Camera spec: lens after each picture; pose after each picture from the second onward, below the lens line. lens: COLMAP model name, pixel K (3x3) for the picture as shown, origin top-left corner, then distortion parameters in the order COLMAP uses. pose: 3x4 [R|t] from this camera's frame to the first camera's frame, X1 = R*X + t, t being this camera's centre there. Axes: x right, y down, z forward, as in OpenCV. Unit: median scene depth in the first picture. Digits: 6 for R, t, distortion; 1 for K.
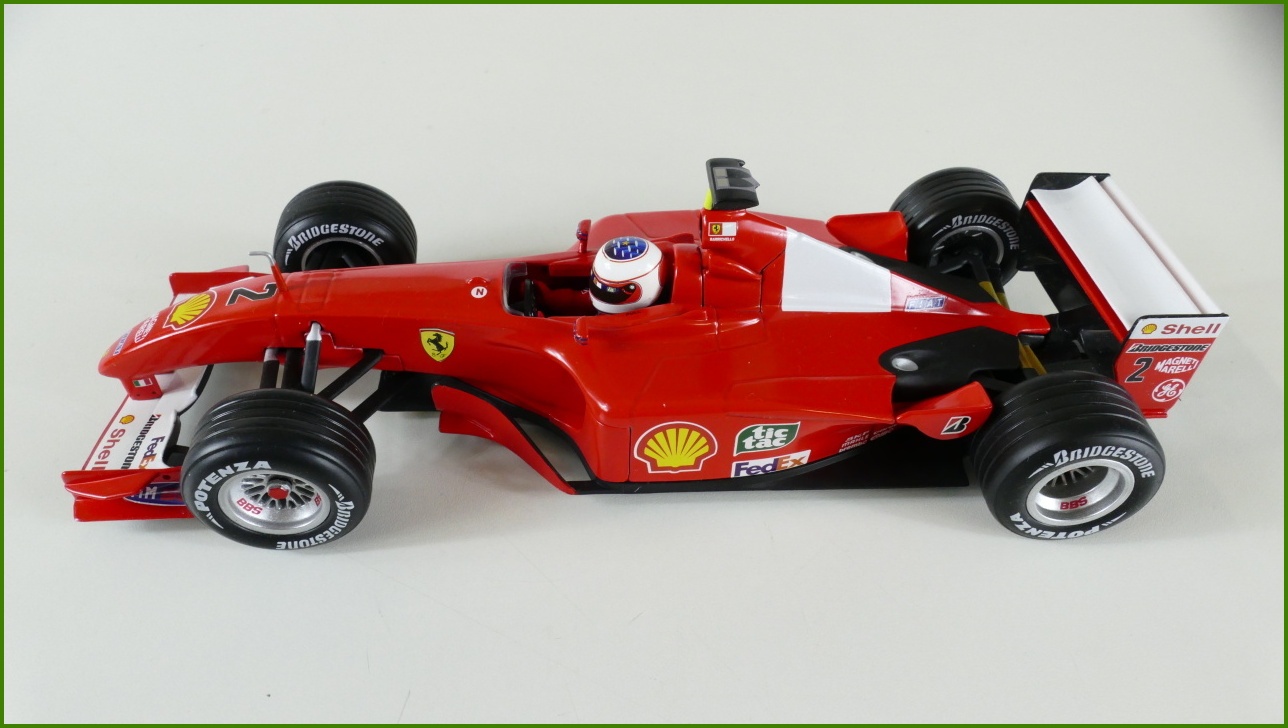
lens RADIAL K [[959.1, 0, 642.5], [0, 959.1, 414.1], [0, 0, 1]] dist [-0.024255, -0.000559]
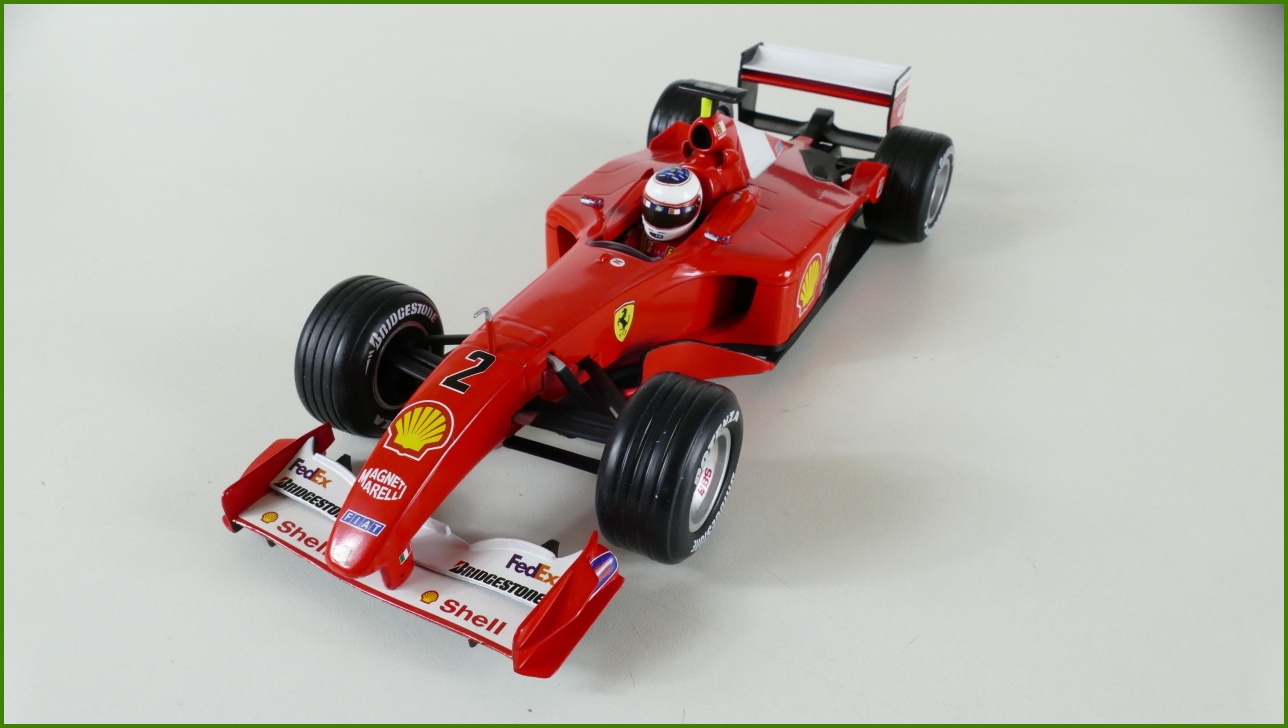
lens RADIAL K [[942.4, 0, 644.0], [0, 942.4, 364.0], [0, 0, 1]] dist [-0.004529, -0.002263]
pose [[0.531104, -0.486399, 0.693790, -0.932627], [0.591845, 0.798914, 0.107036, -0.132557], [-0.606341, 0.353769, 0.712179, 0.288580]]
